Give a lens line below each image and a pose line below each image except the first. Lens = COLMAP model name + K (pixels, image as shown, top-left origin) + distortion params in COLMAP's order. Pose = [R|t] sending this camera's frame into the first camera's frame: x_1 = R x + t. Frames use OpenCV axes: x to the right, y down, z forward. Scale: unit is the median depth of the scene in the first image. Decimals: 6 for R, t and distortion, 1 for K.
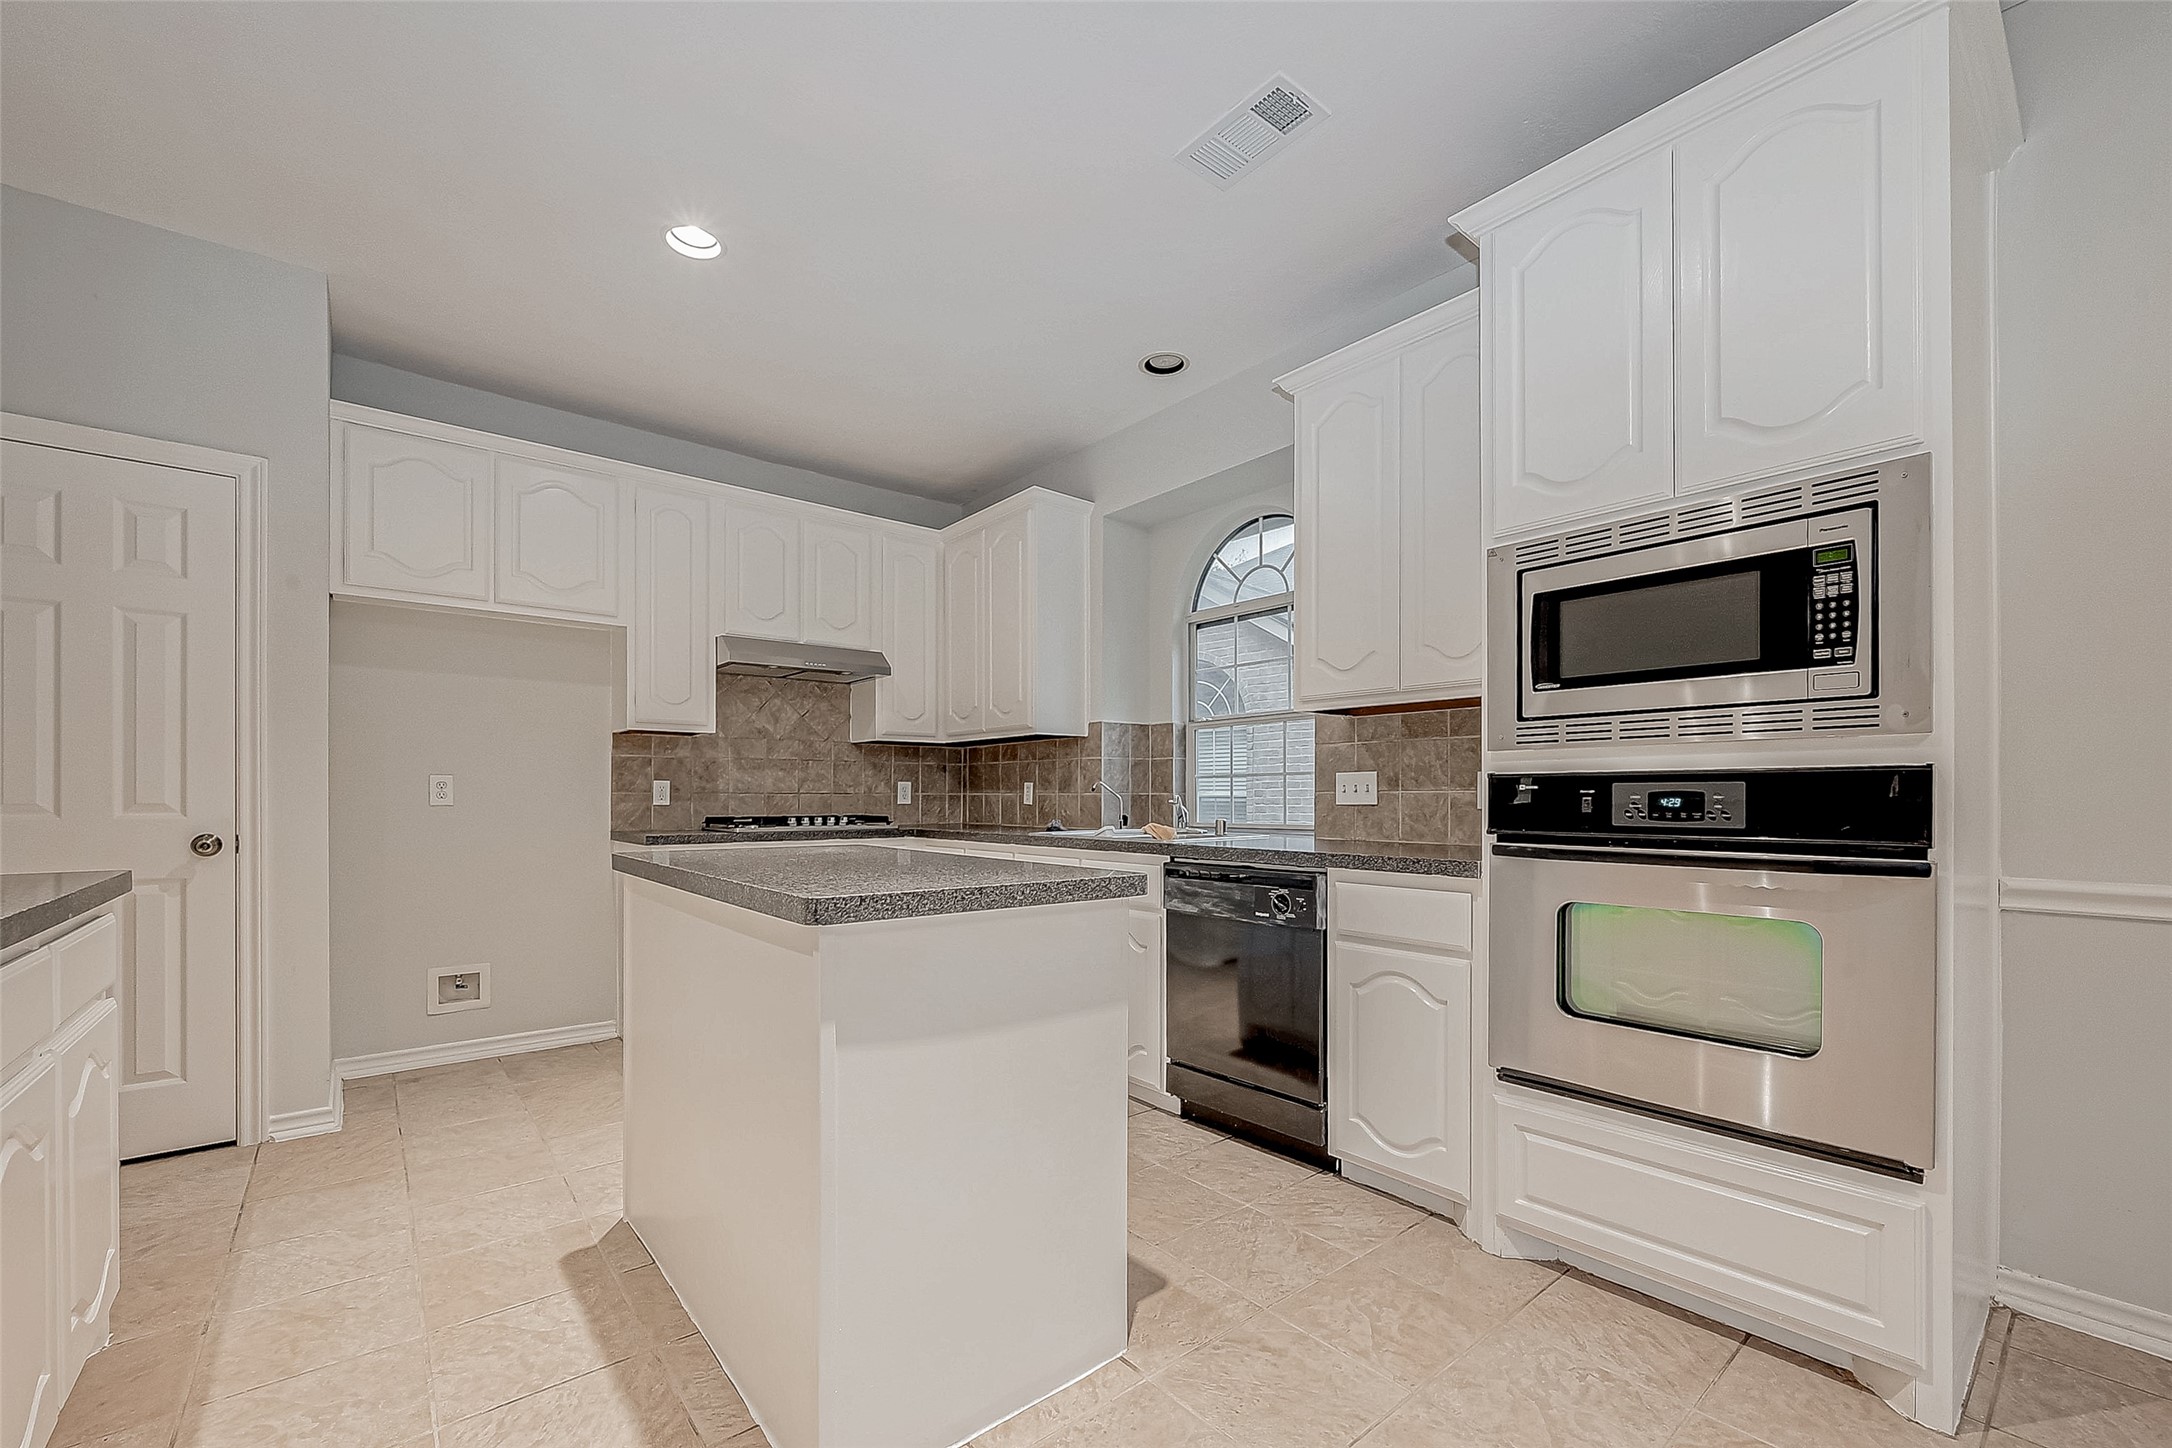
lens RADIAL K [[880.2, 0, 1092.3], [0, 880.2, 797.7], [0, 0, 1]] dist [0.000832, 0.001327]
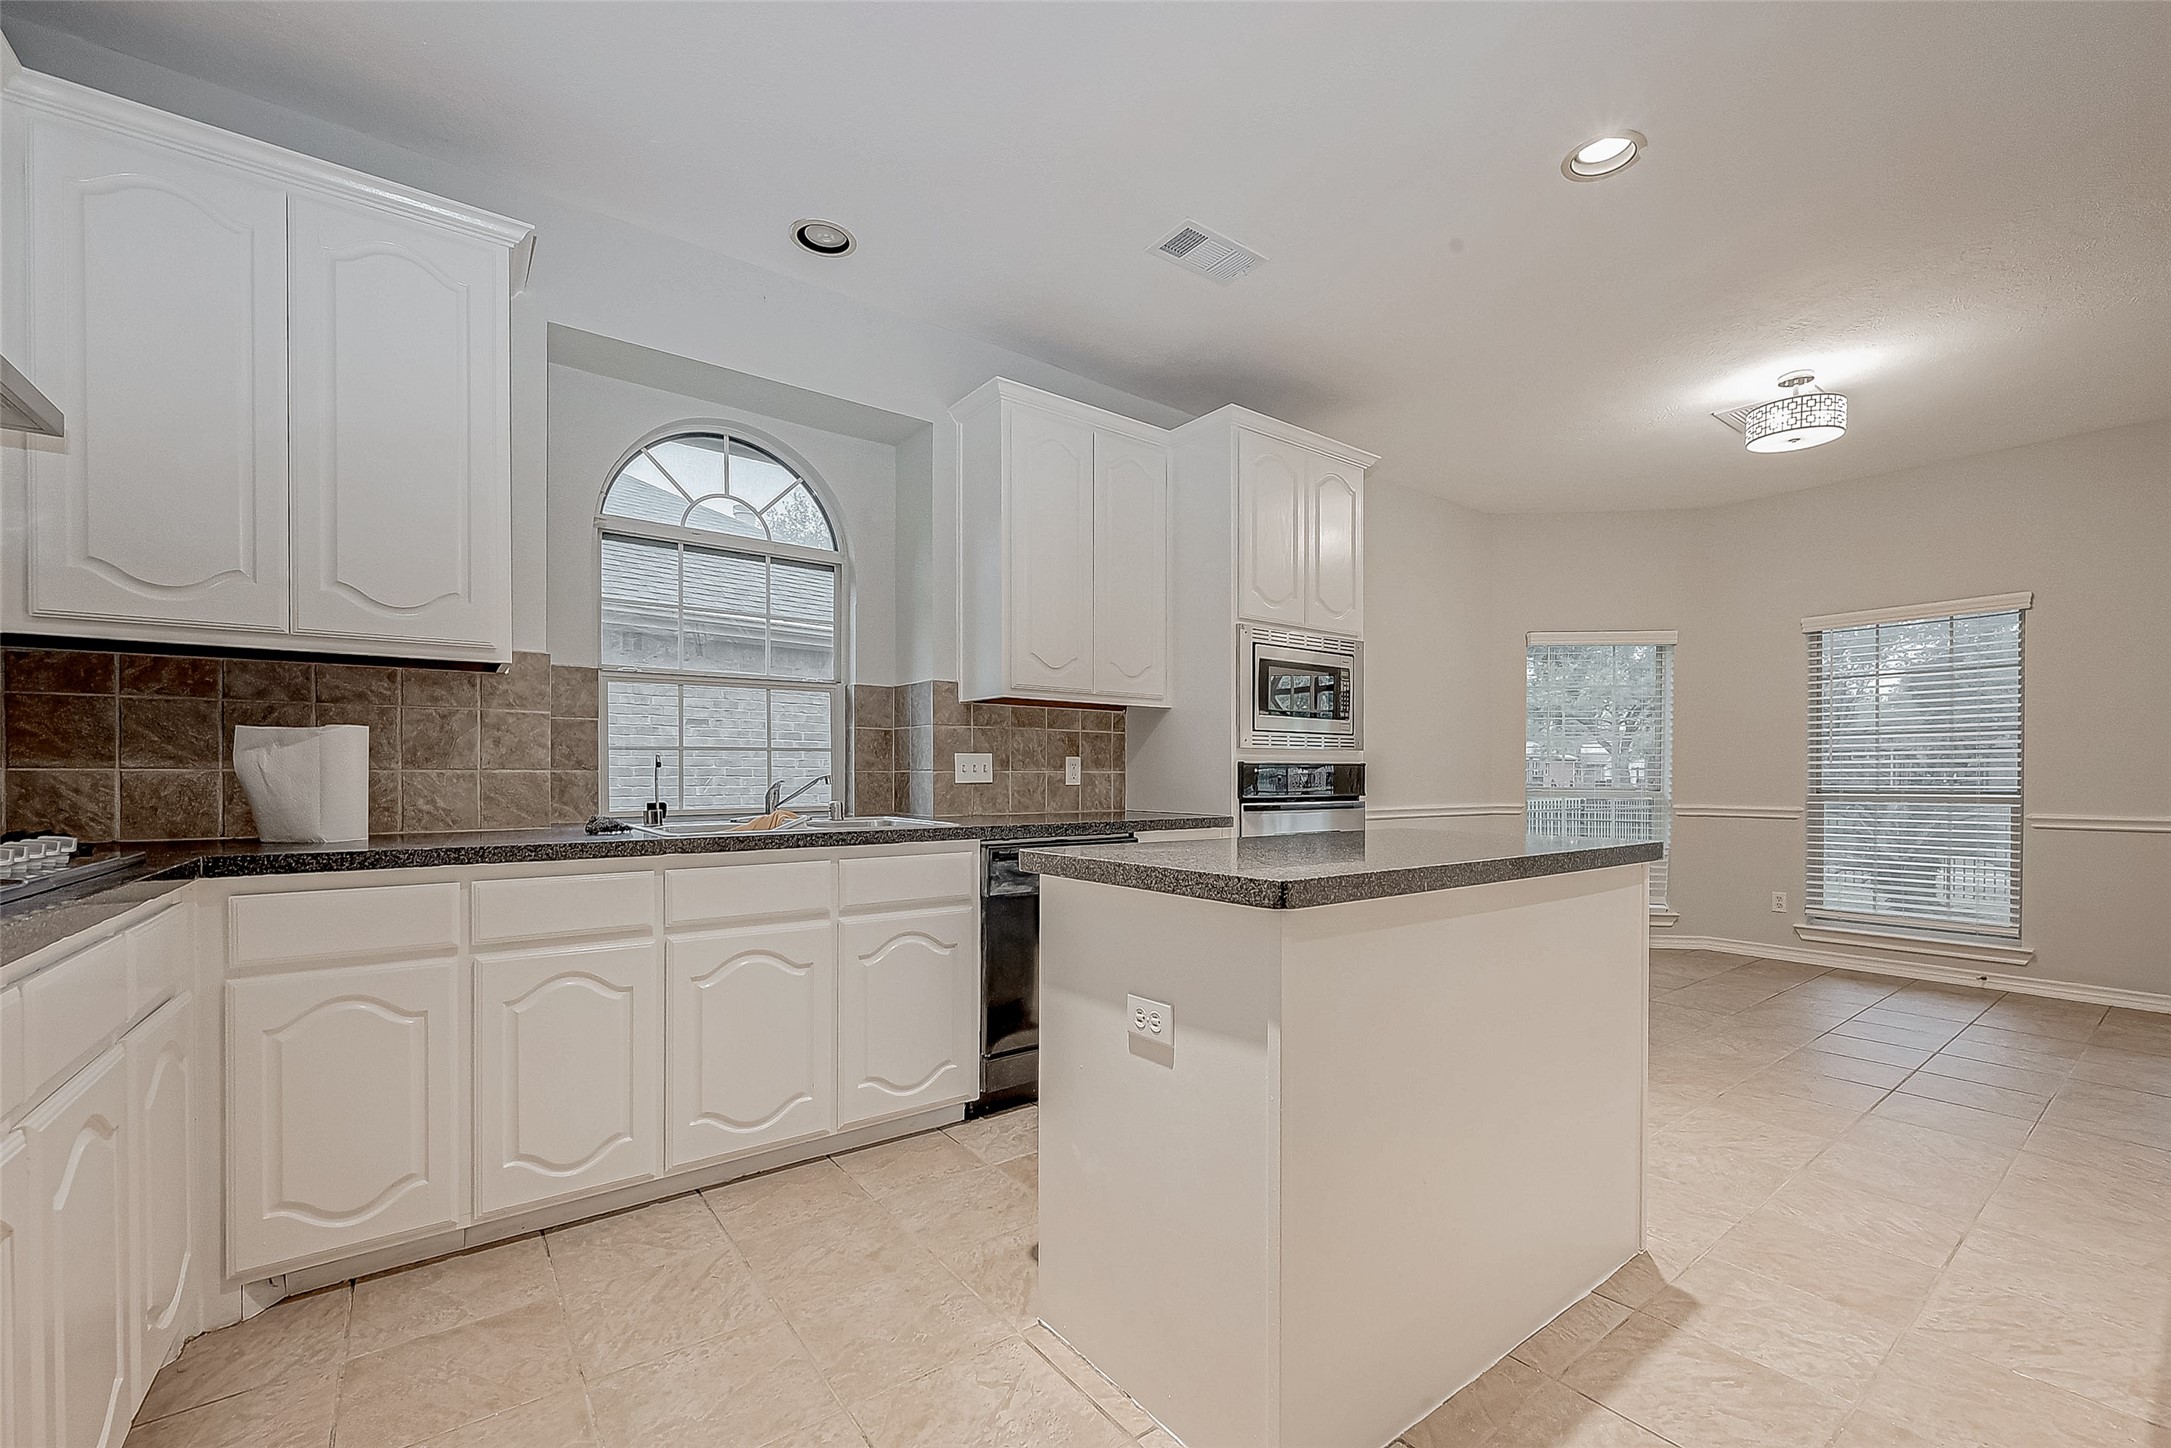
lens RADIAL K [[879.8, 0, 1095.8], [0, 879.8, 779.6], [0, 0, 1]] dist [0.000832, 0.001327]
pose [[0.052451, -0.004568, 0.998613, -0.835973], [0.000804, 0.999989, 0.004532, -0.001085], [-0.998623, 0.000566, 0.052454, 0.832173]]
